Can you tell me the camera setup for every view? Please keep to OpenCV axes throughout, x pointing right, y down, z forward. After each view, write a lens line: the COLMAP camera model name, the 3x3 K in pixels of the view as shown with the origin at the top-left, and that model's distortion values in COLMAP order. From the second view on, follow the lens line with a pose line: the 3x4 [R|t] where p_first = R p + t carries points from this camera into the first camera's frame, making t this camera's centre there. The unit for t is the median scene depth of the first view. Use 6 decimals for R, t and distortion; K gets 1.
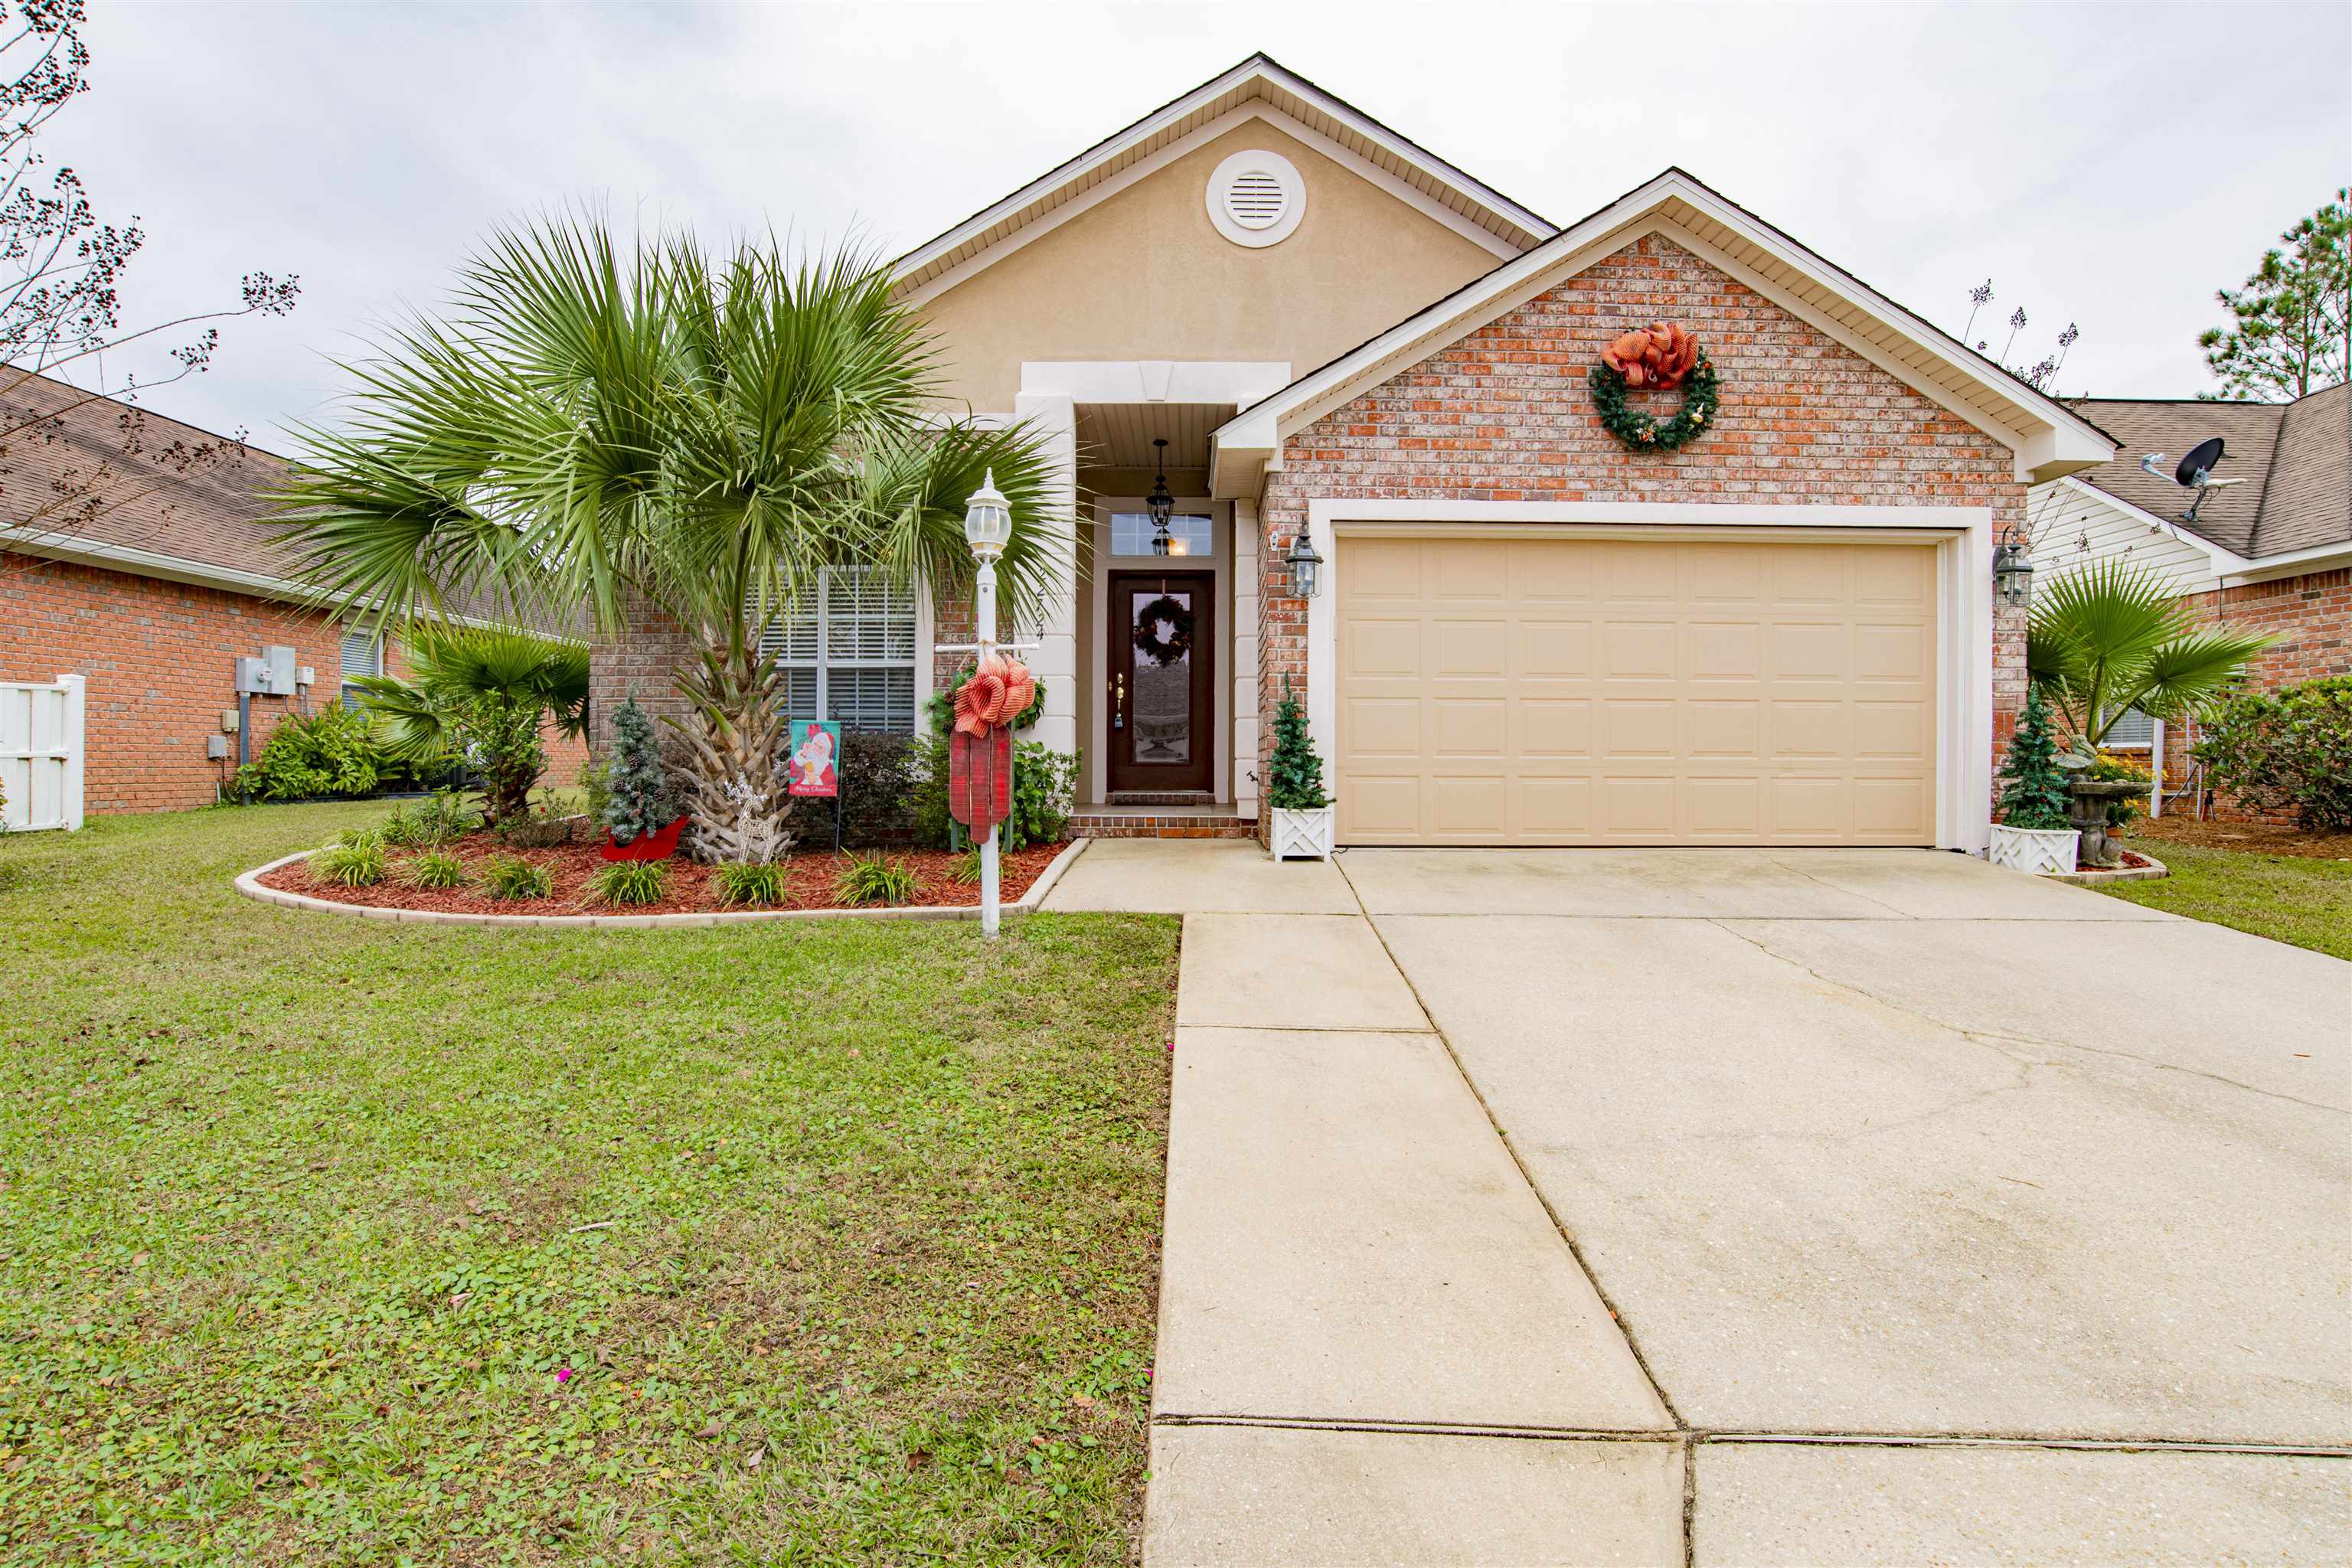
lens RADIAL K [[1250.6, 0, 1237.3], [0, 1250.6, 767.7], [0, 0, 1]] dist [-0.060472, 0.020510]
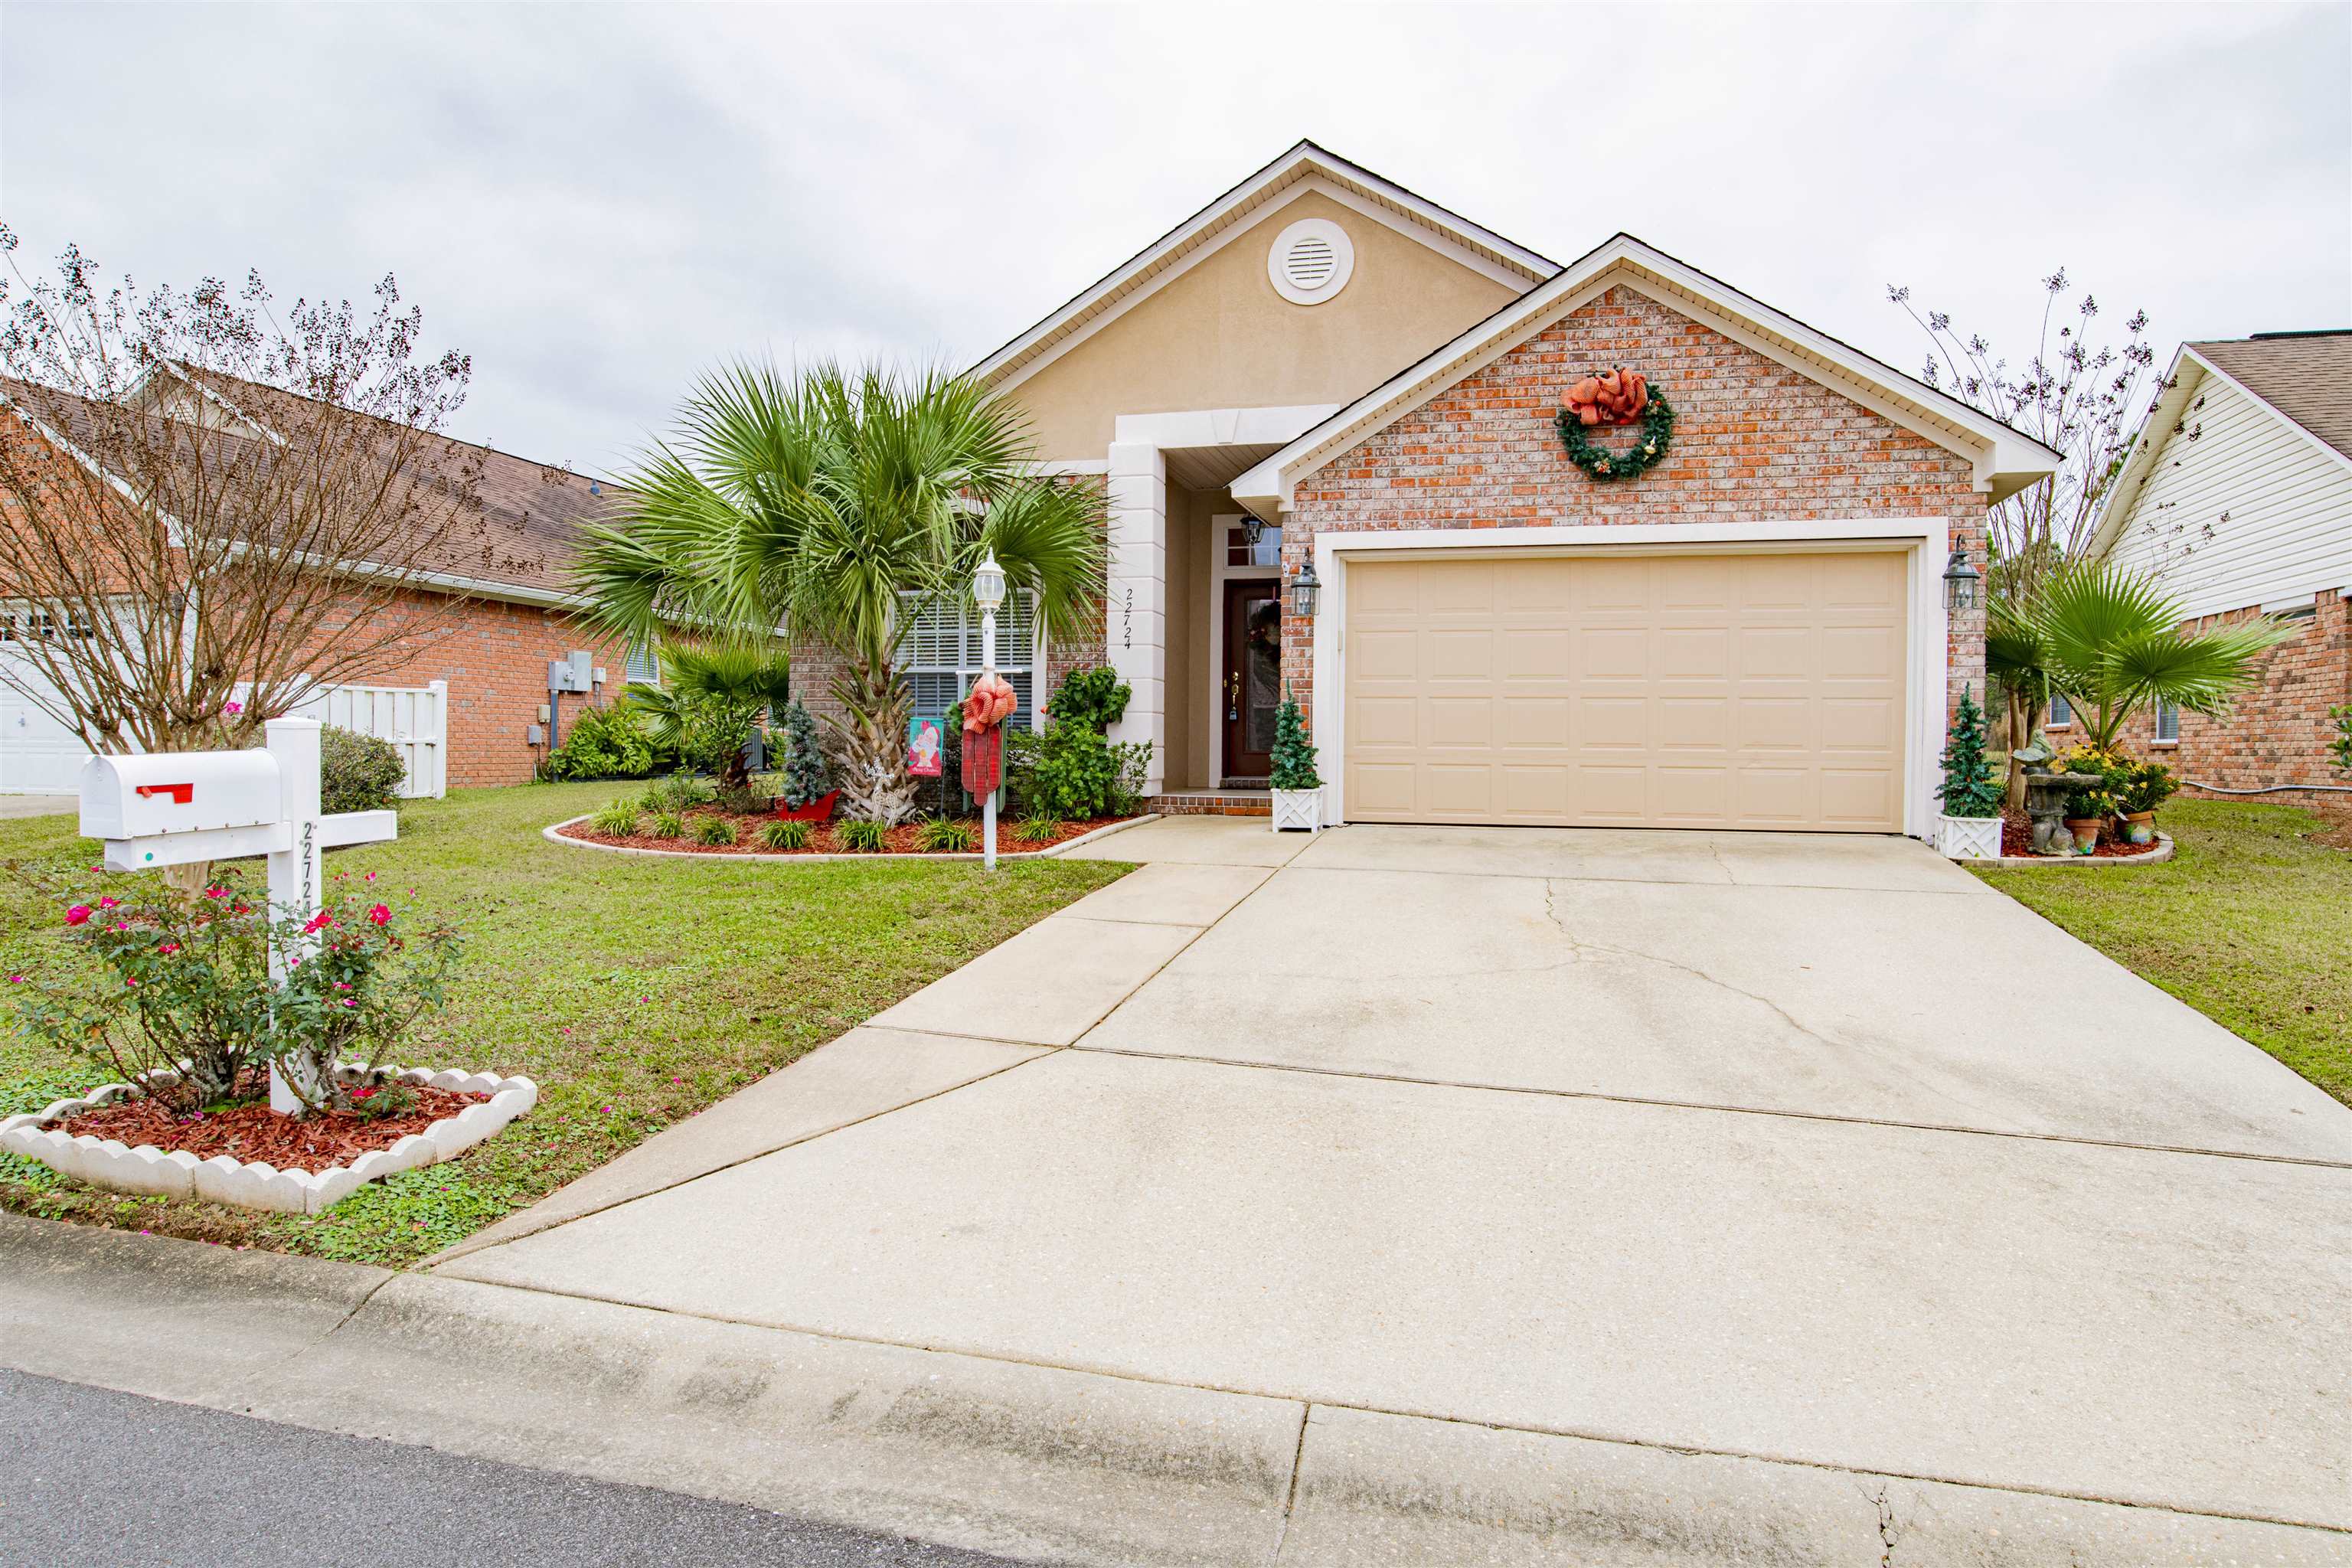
lens RADIAL K [[1390.1, 0, 1191.1], [0, 1390.1, 770.6], [0, 0, 1]] dist [-0.050612, 0.021086]
pose [[0.966897, 0.008621, -0.255020, 0.284751], [-0.006190, 0.999927, 0.010333, 0.000730], [0.255091, -0.008412, 0.966880, -0.326938]]
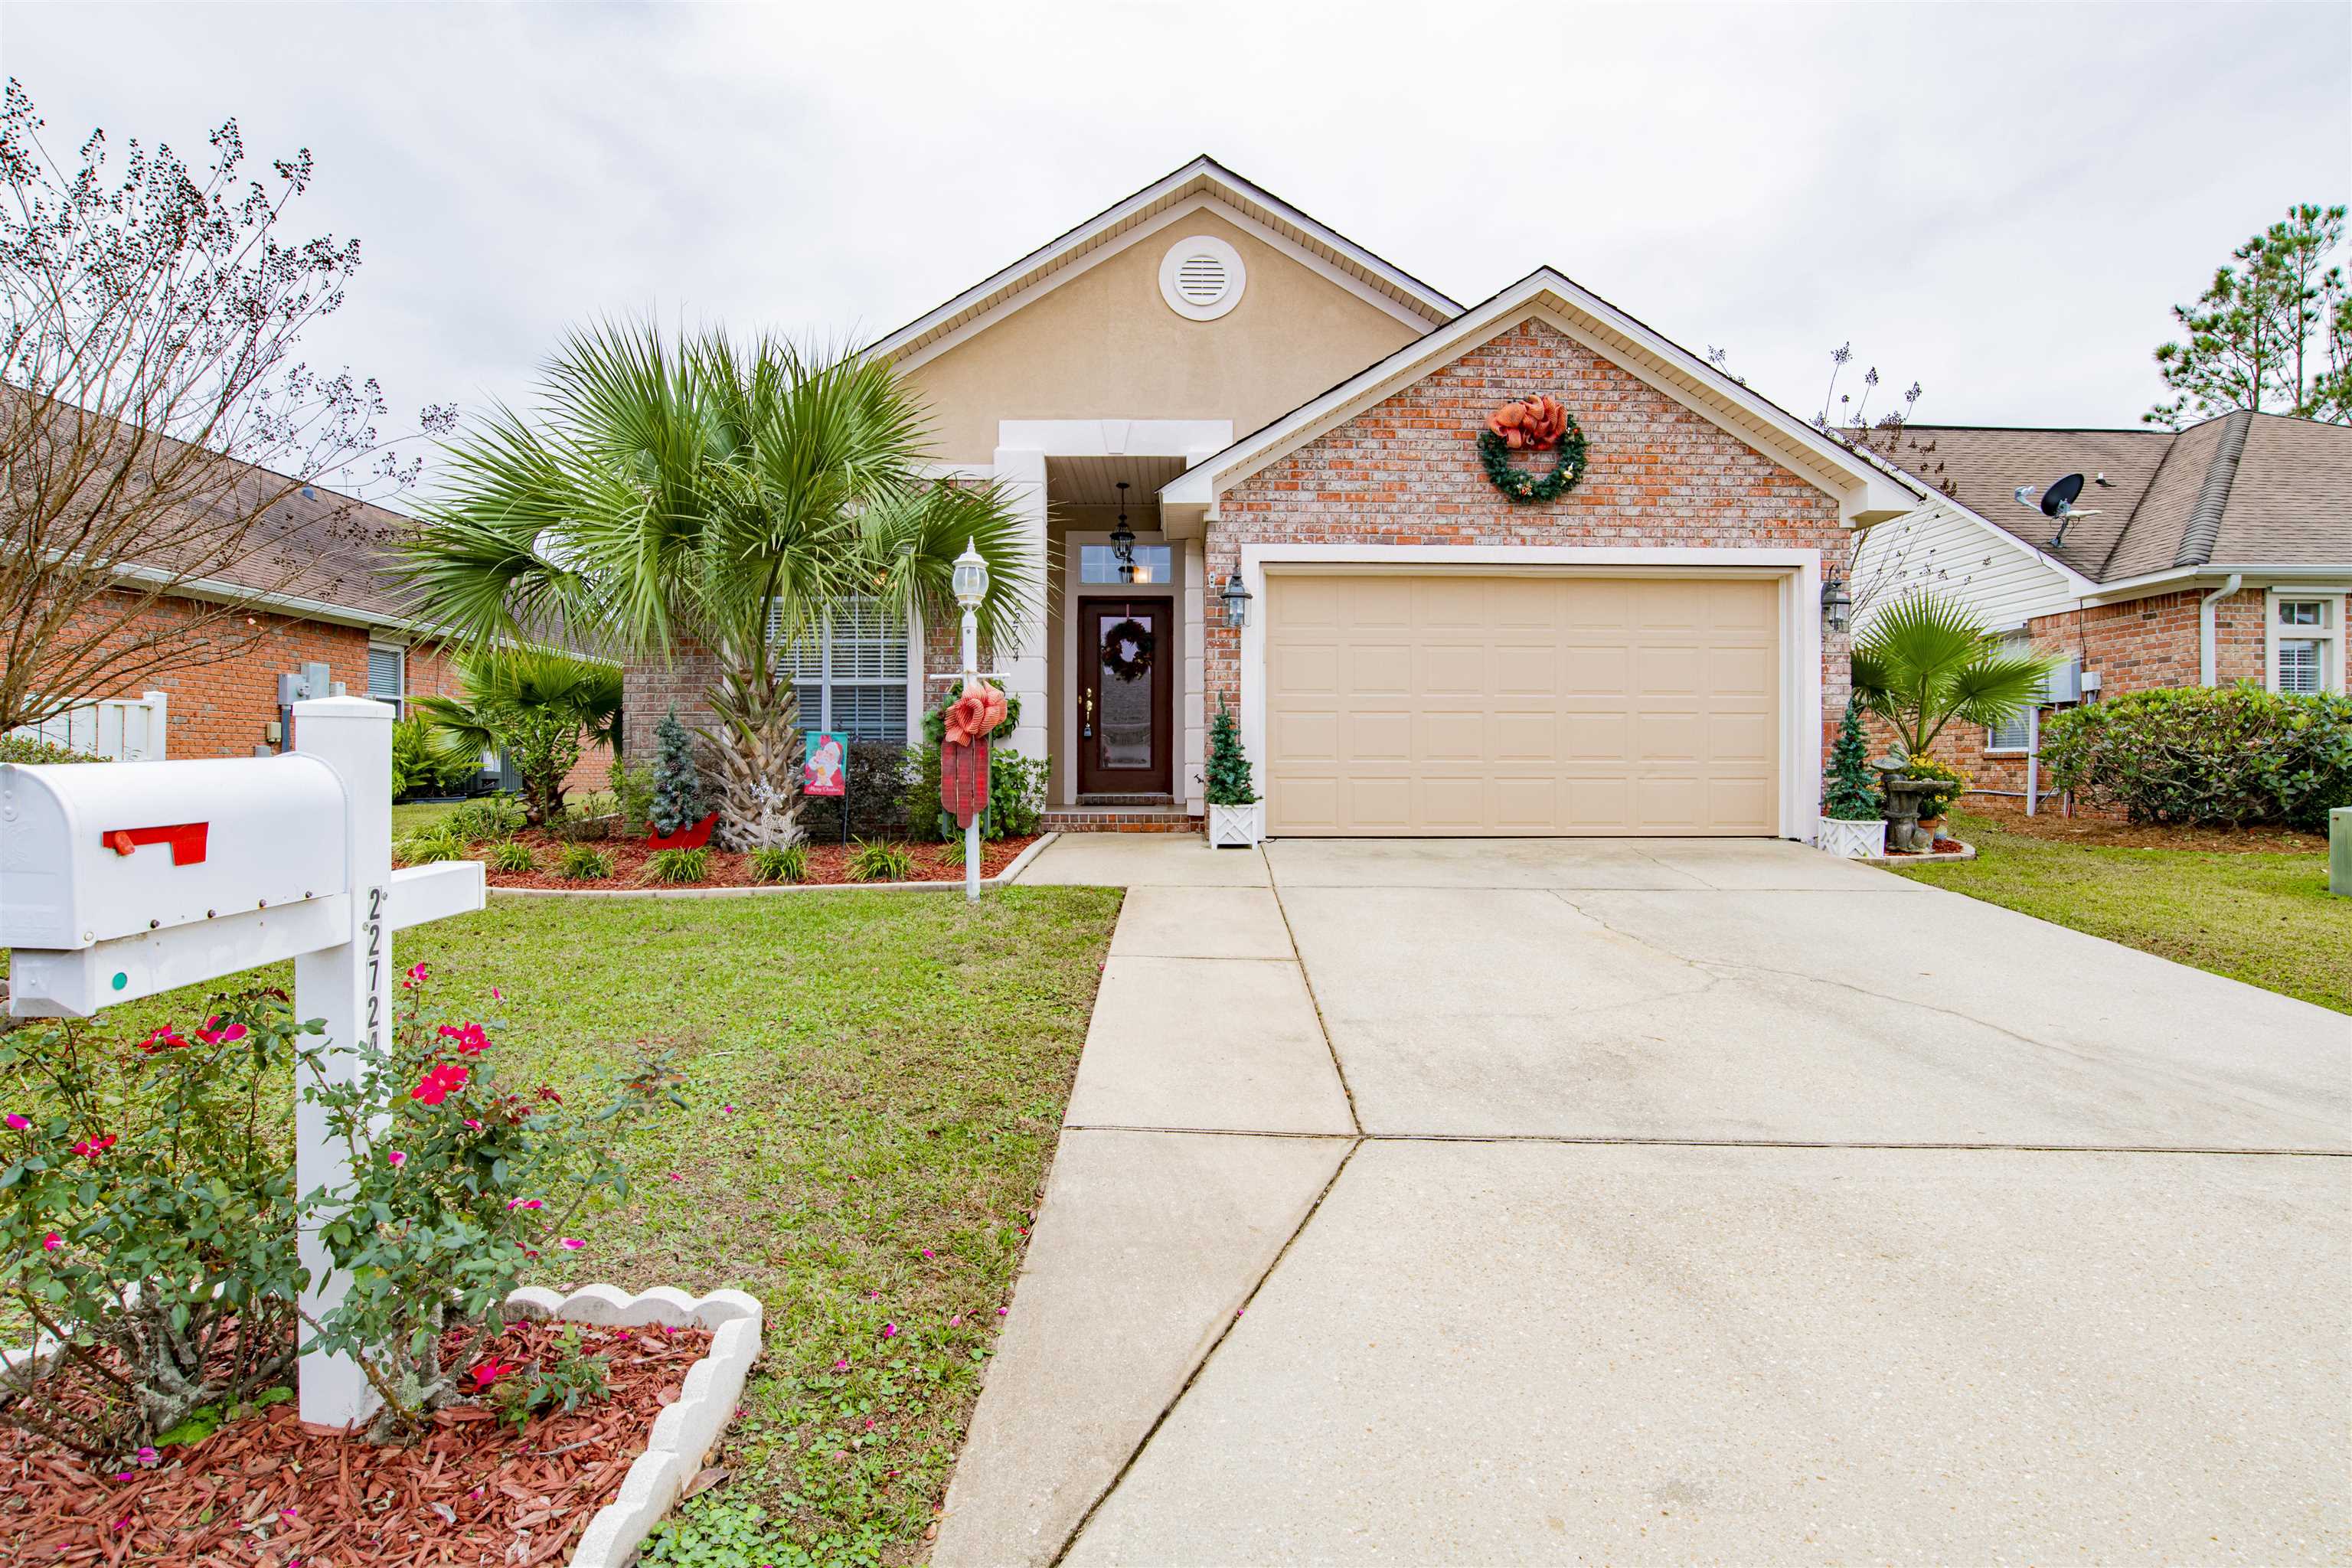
lens RADIAL K [[1250.6, 0, 1232.6], [0, 1250.6, 769.8], [0, 0, 1]] dist [-0.060472, 0.020510]
pose [[0.999953, -0.002733, 0.009348, 0.037235], [0.002771, 0.999988, -0.004152, 0.004163], [-0.009337, 0.004178, 0.999948, -0.185091]]
